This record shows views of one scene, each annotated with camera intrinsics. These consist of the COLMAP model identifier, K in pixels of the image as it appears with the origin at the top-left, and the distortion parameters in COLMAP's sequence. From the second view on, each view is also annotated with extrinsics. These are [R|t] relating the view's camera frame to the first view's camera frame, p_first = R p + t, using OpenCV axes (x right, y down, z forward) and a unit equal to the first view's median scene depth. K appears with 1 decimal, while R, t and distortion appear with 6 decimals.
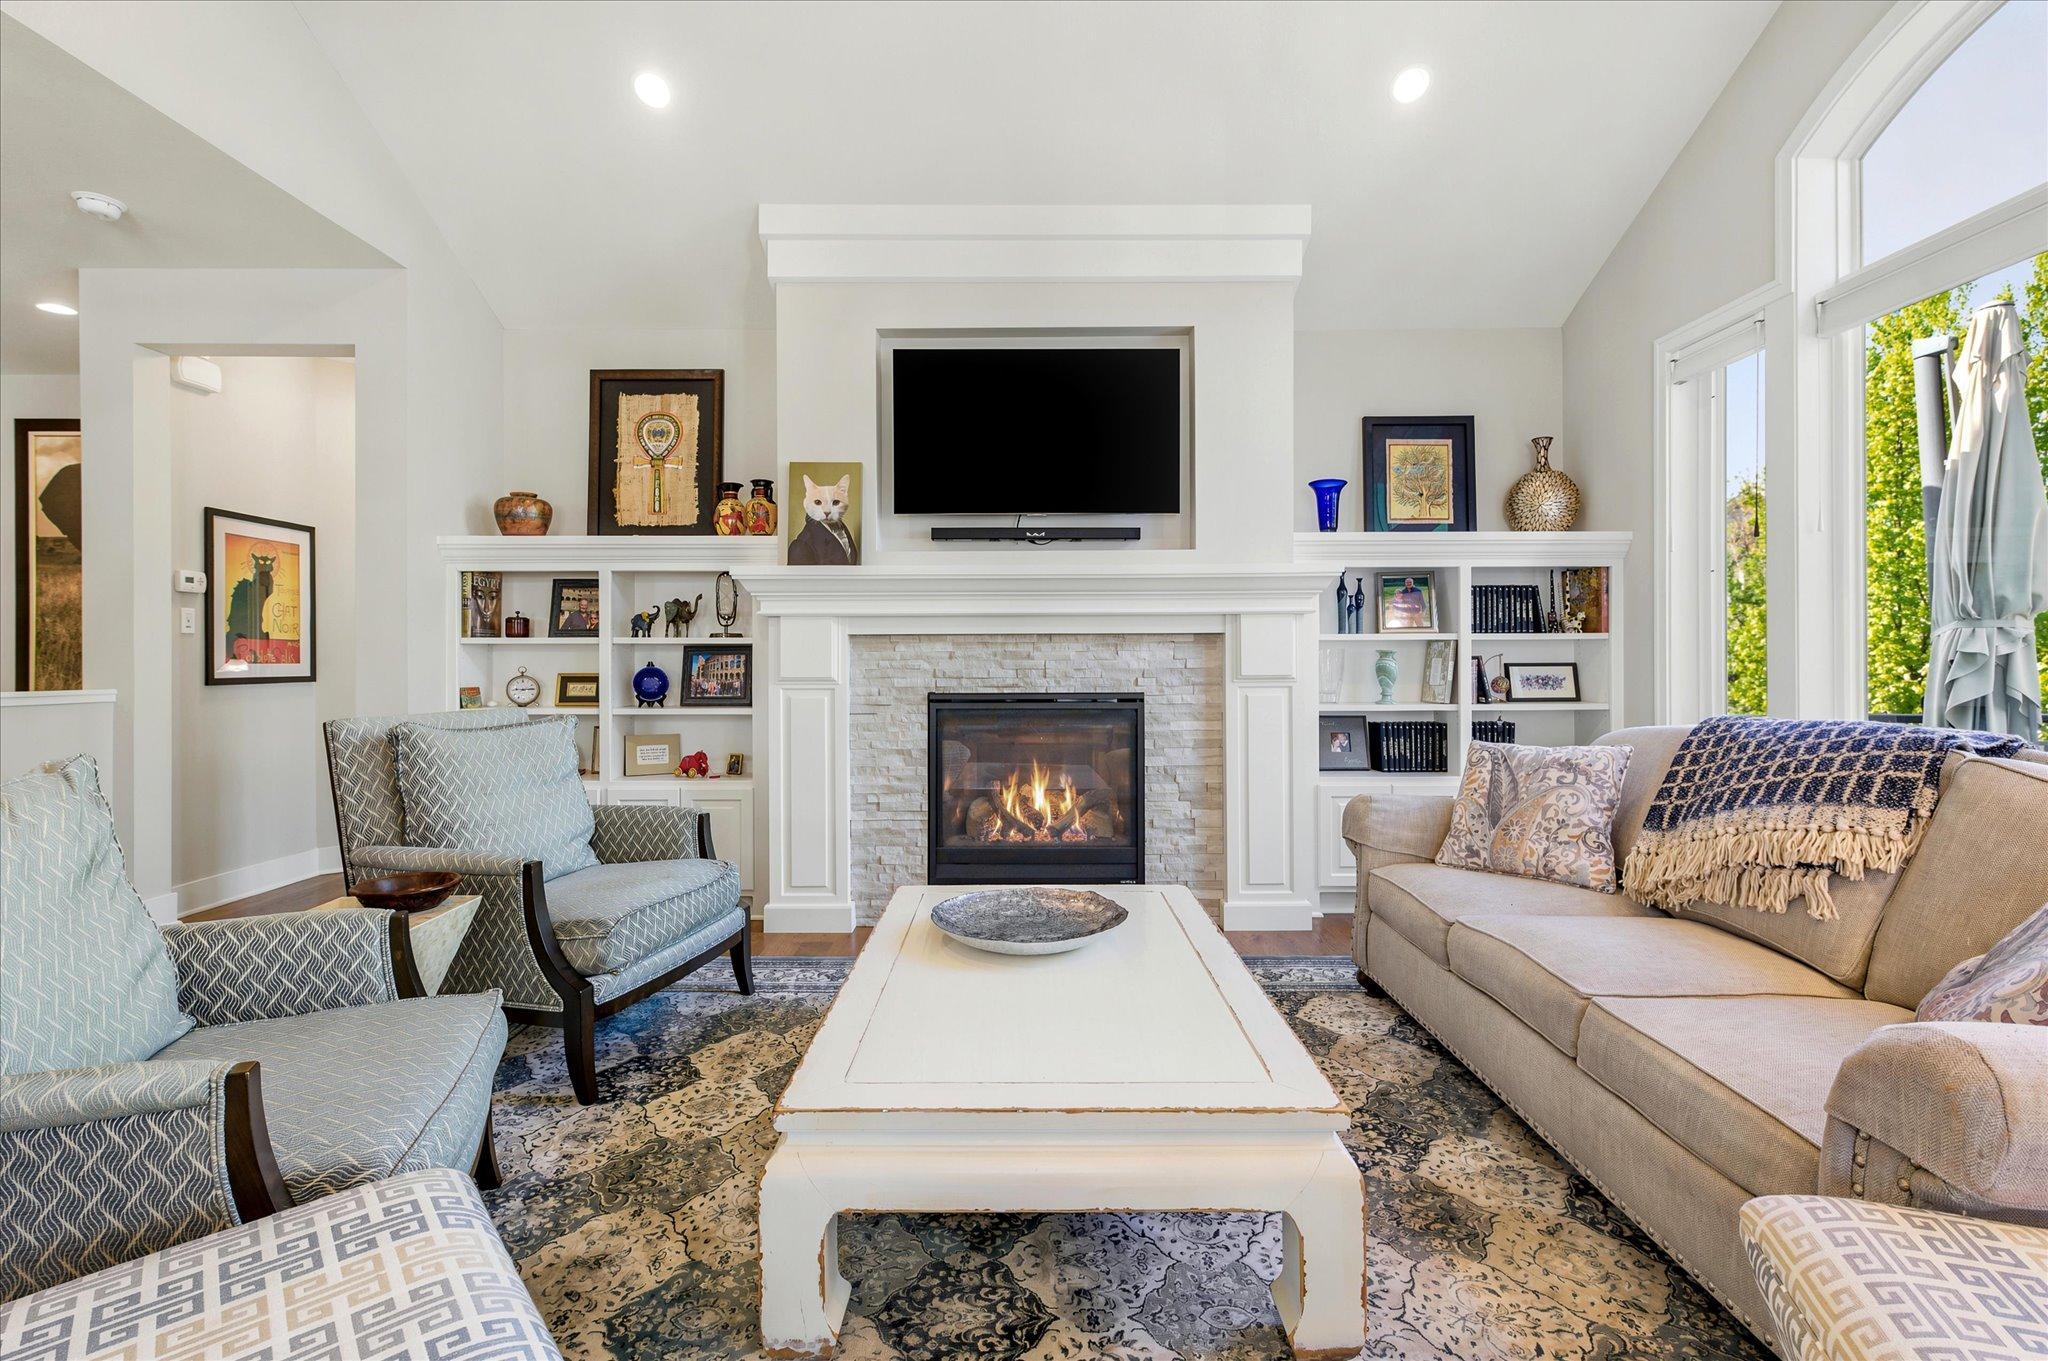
lens RADIAL K [[952.2, 0, 1019.2], [0, 952.2, 664.2], [0, 0, 1]] dist [0.009004, 0.000284]
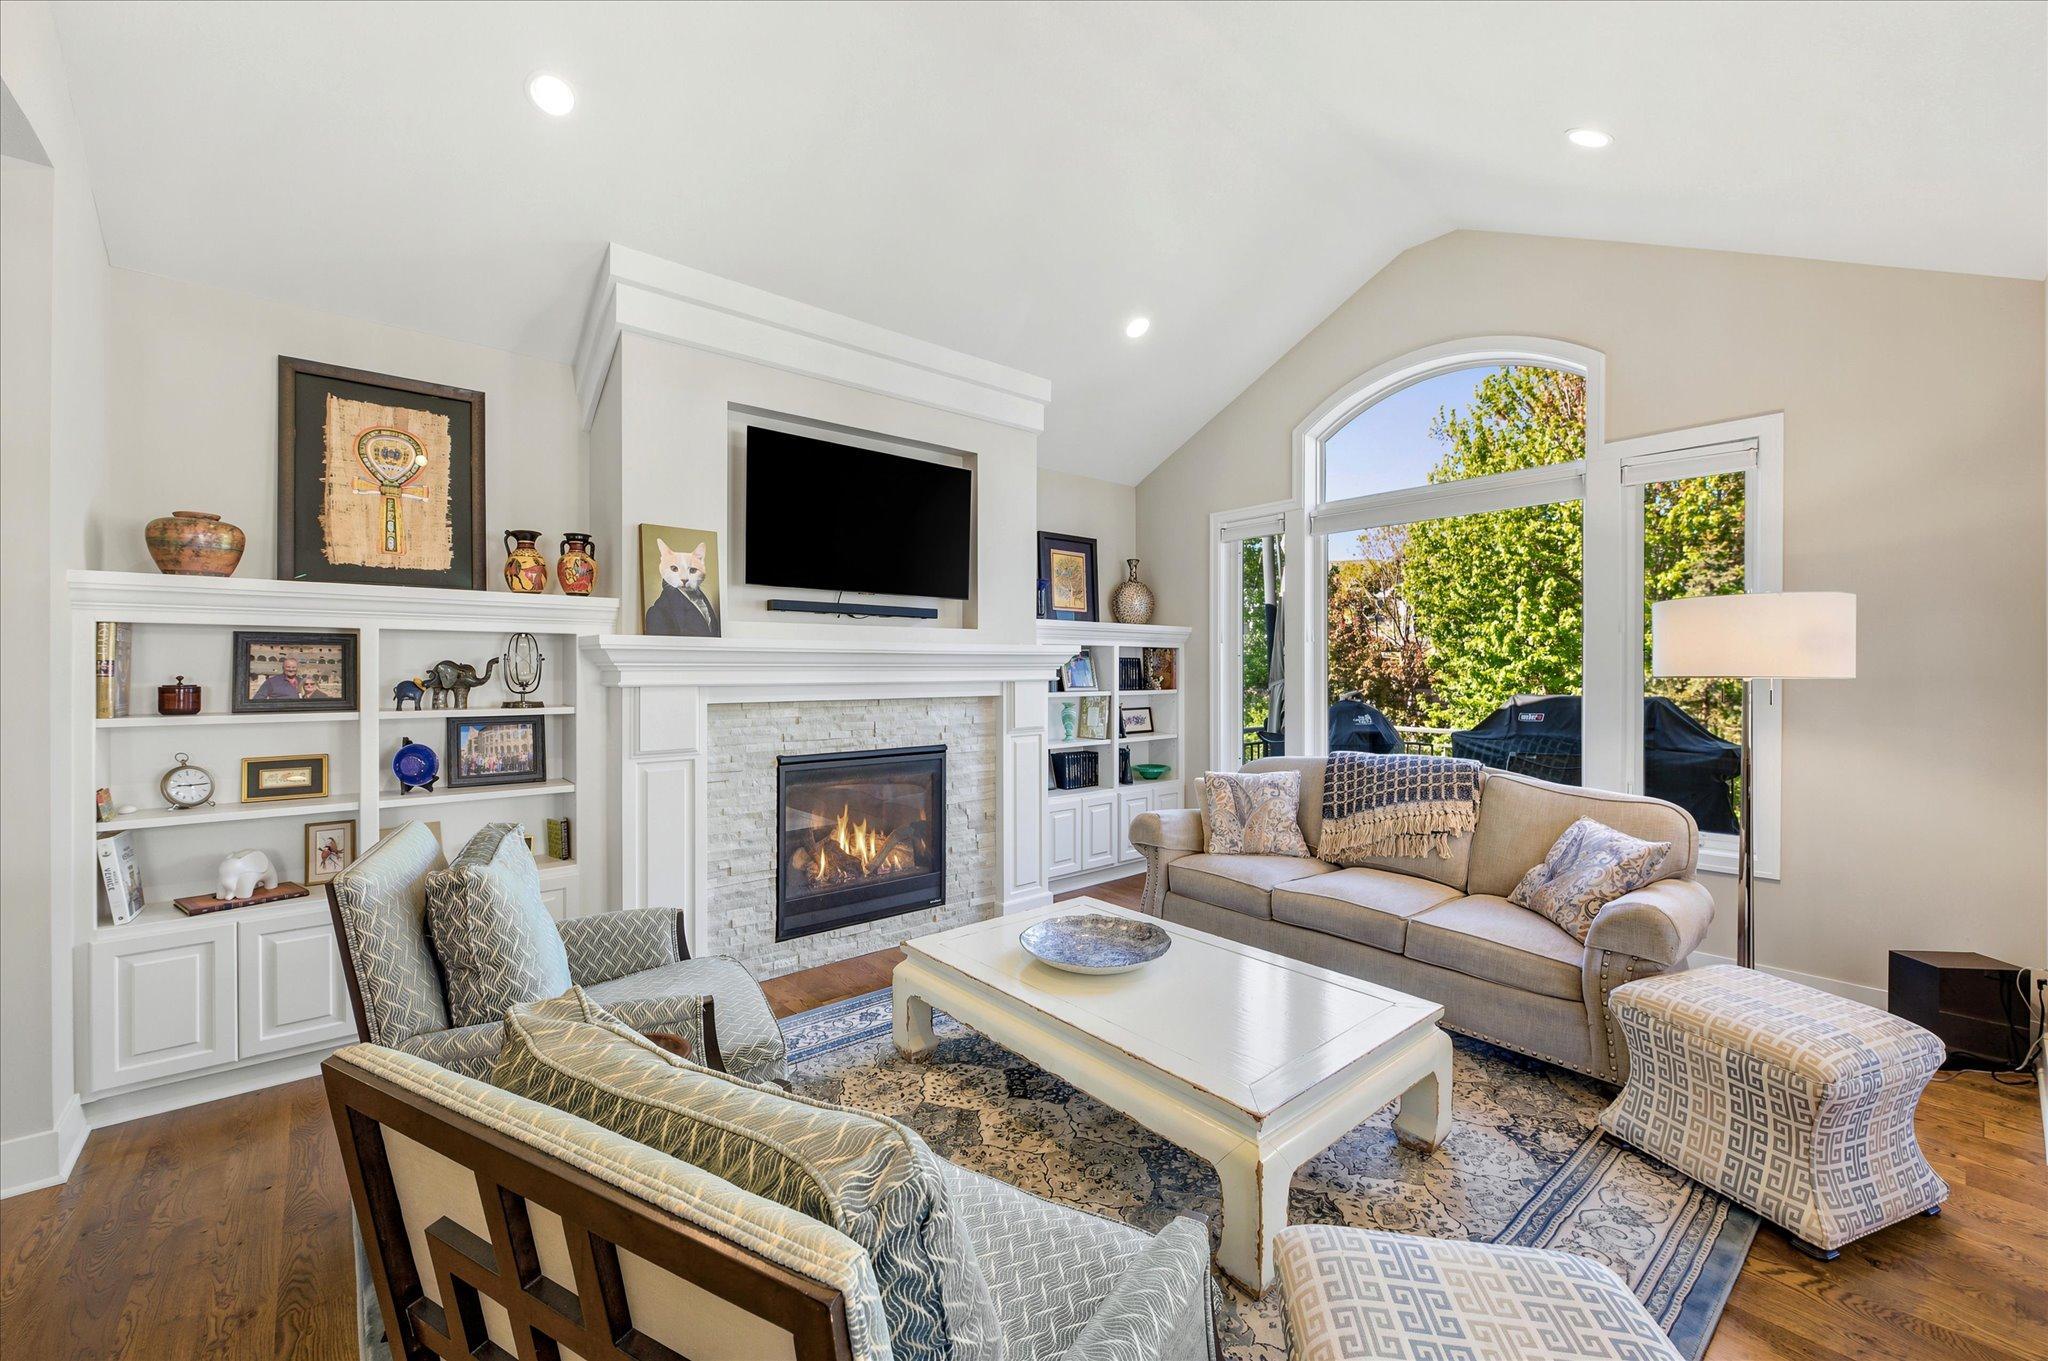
lens RADIAL K [[829.9, 0, 1020.0], [0, 829.9, 674.0], [0, 0, 1]] dist [0.001103, 0.000361]
pose [[0.756774, -0.002481, 0.653672, -0.492119], [-0.000116, 0.999992, 0.003930, -0.064889], [-0.653677, -0.003050, 0.756768, 0.127464]]
